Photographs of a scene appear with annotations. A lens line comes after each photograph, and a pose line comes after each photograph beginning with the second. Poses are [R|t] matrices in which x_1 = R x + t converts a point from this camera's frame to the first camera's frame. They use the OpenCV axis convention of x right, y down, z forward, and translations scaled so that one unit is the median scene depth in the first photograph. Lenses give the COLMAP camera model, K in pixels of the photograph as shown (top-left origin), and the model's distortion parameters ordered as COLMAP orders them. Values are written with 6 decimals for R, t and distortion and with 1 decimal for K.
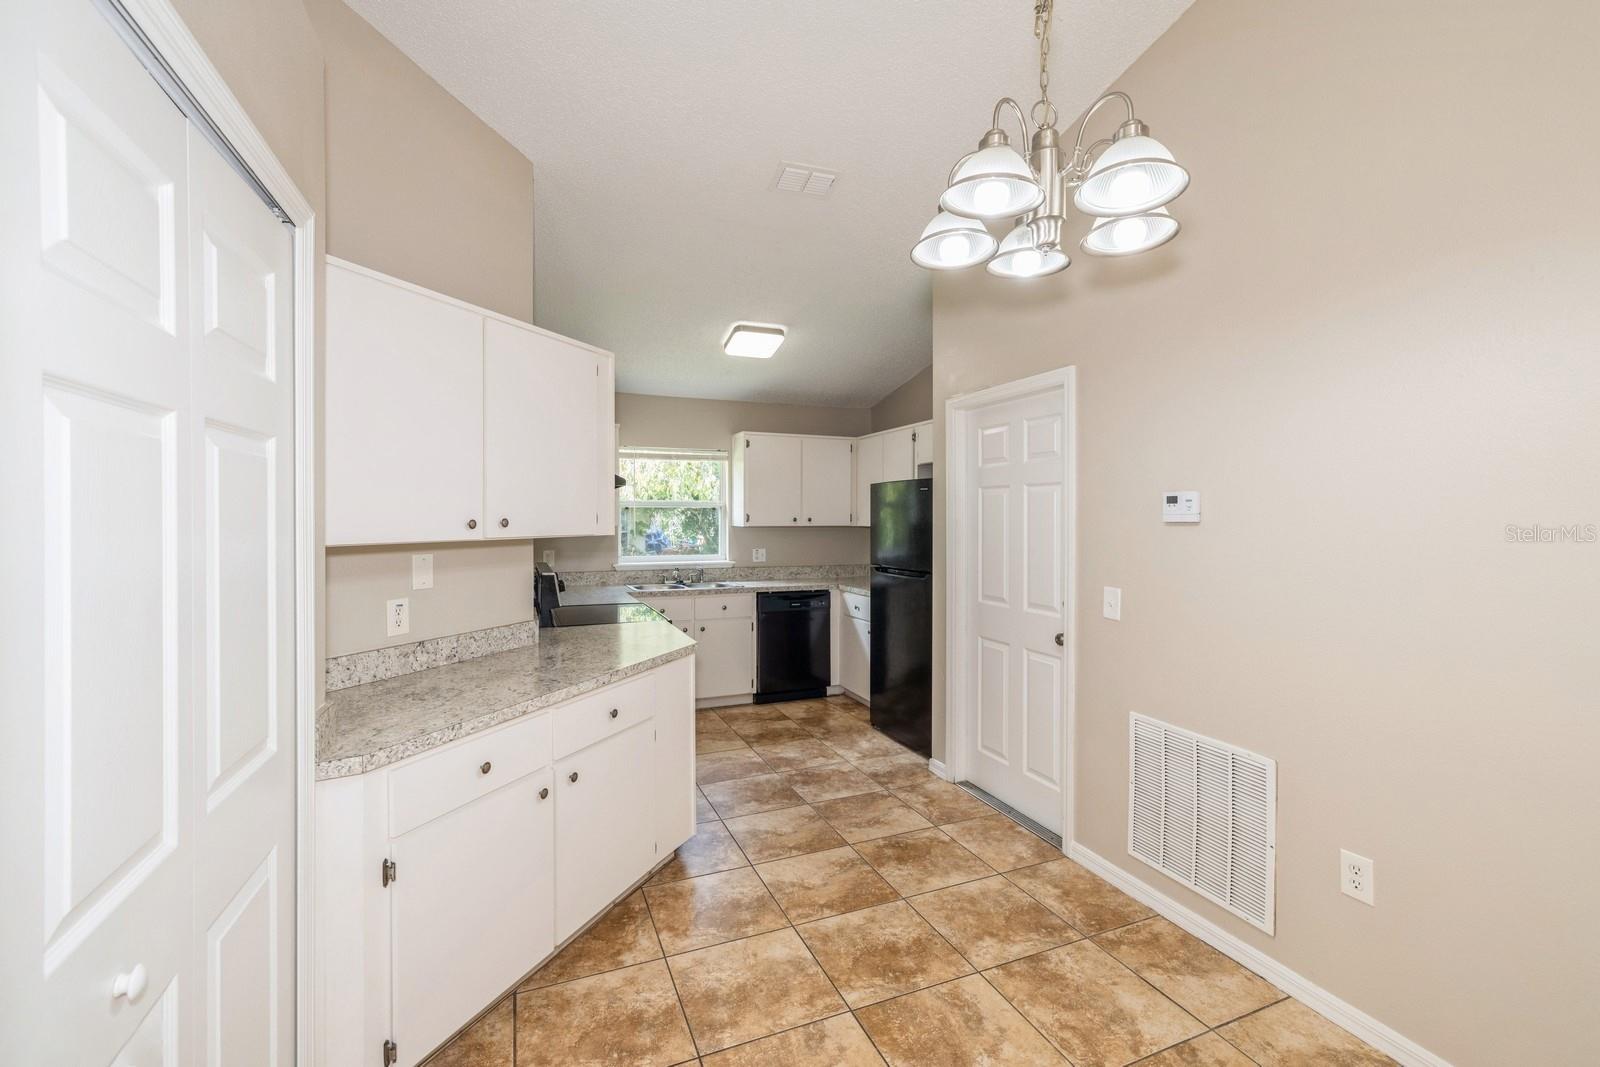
lens RADIAL K [[689.7, 0, 779.8], [0, 689.7, 533.1], [0, 0, 1]] dist [-0.006167, -0.000646]
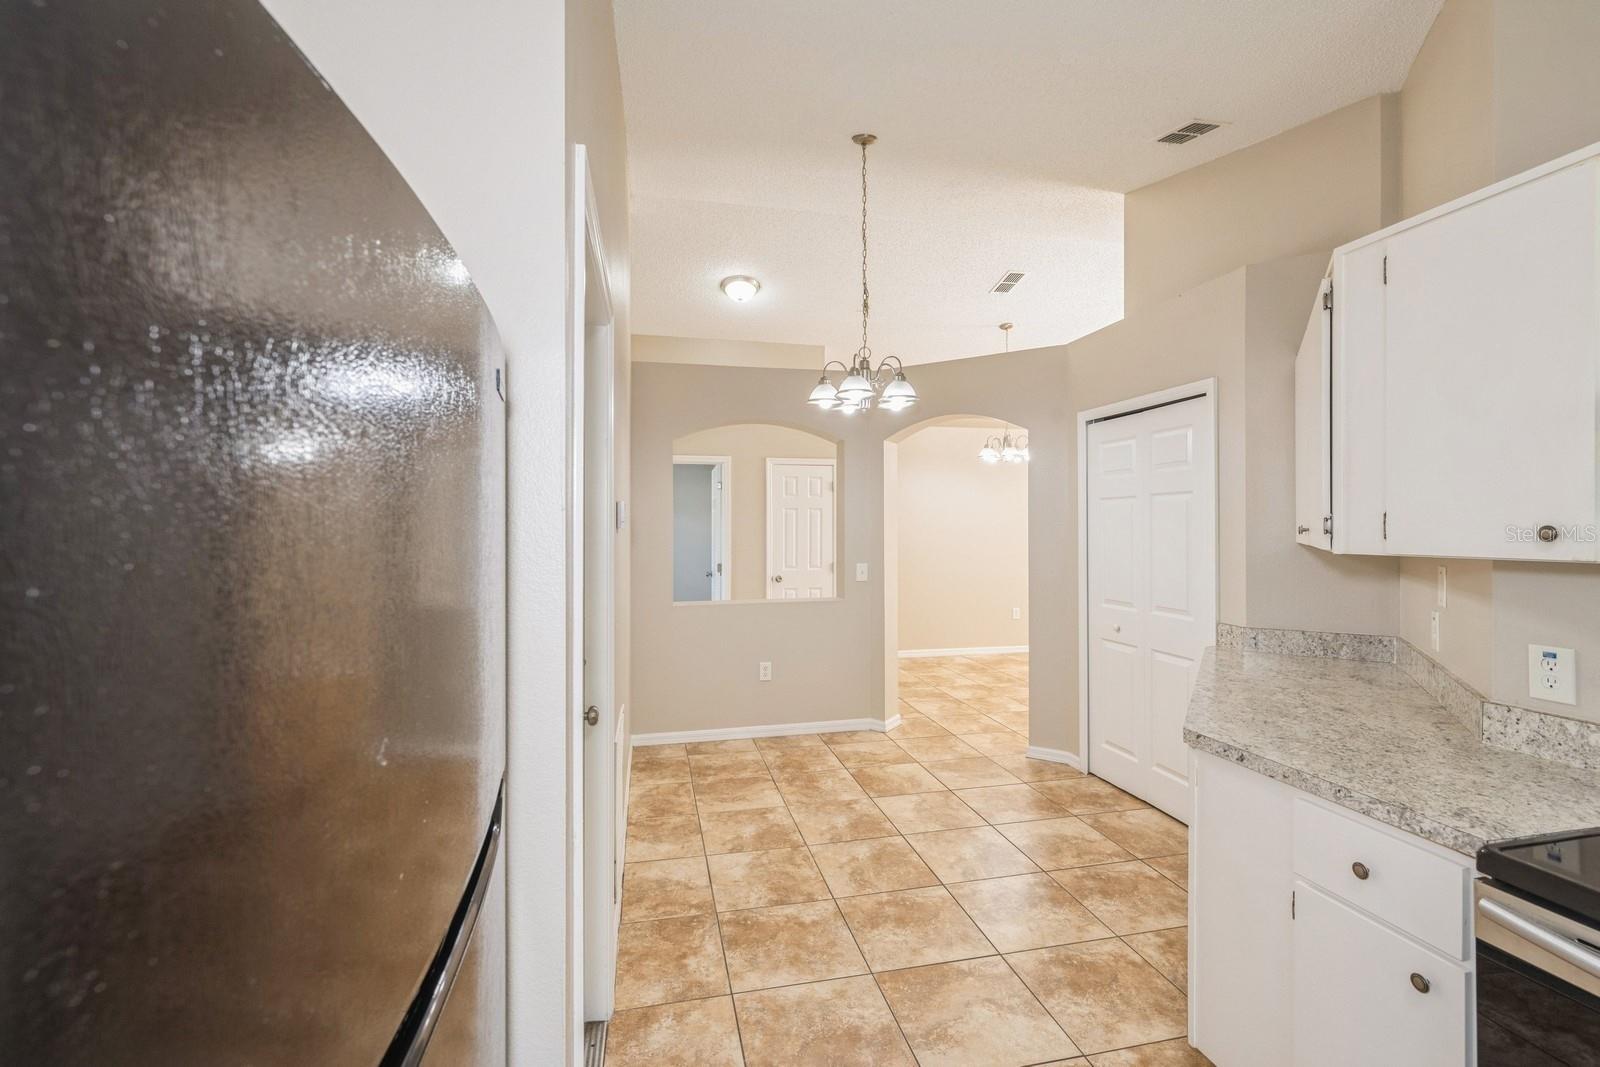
lens RADIAL K [[689.7, 0, 807.3], [0, 689.7, 523.2], [0, 0, 1]] dist [-0.006167, -0.000646]
pose [[-0.990393, -0.000130, 0.138278, 0.096244], [0.003863, 0.999583, 0.028606, -0.031659], [-0.138224, 0.028865, -0.989980, 1.245152]]
